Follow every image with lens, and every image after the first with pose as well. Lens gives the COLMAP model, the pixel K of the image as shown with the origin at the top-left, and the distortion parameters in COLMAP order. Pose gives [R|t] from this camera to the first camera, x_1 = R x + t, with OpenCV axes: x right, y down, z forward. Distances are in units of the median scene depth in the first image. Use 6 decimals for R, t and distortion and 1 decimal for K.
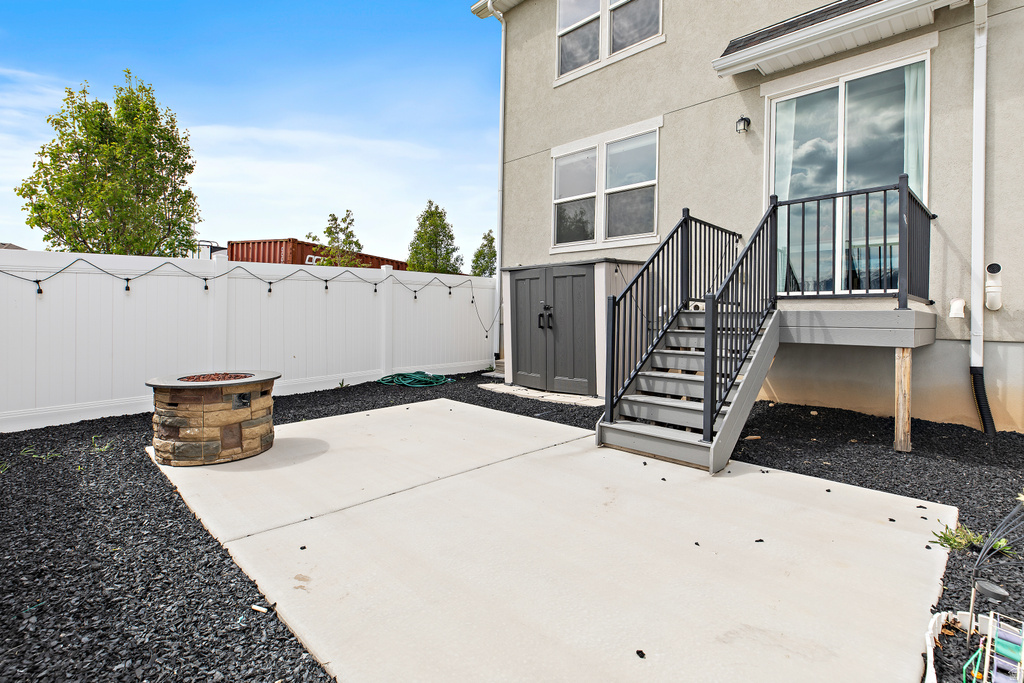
lens RADIAL K [[503.4, 0, 514.5], [0, 503.4, 313.9], [0, 0, 1]] dist [0.000617, 0.000256]
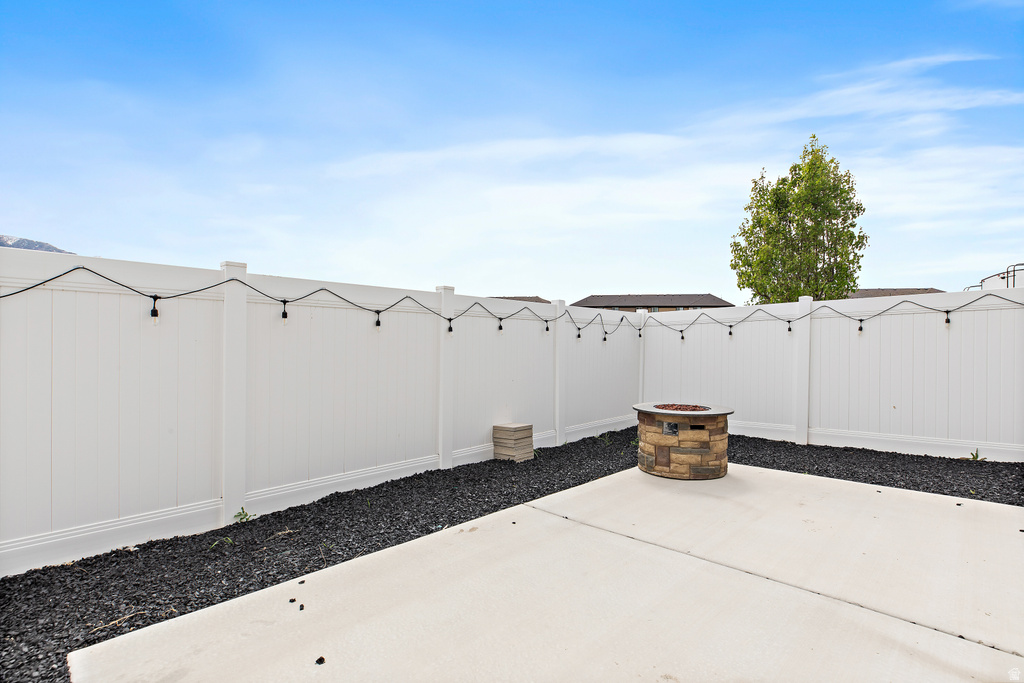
lens RADIAL K [[479.0, 0, 512.0], [0, 479.0, 341.5], [0, 0, 1]] dist [-0.002539, 0.000007]
pose [[0.017883, -0.012702, -0.999759, 0.567520], [-0.005240, 0.999904, -0.012798, -0.016145], [0.999826, 0.005468, 0.017815, 0.591275]]
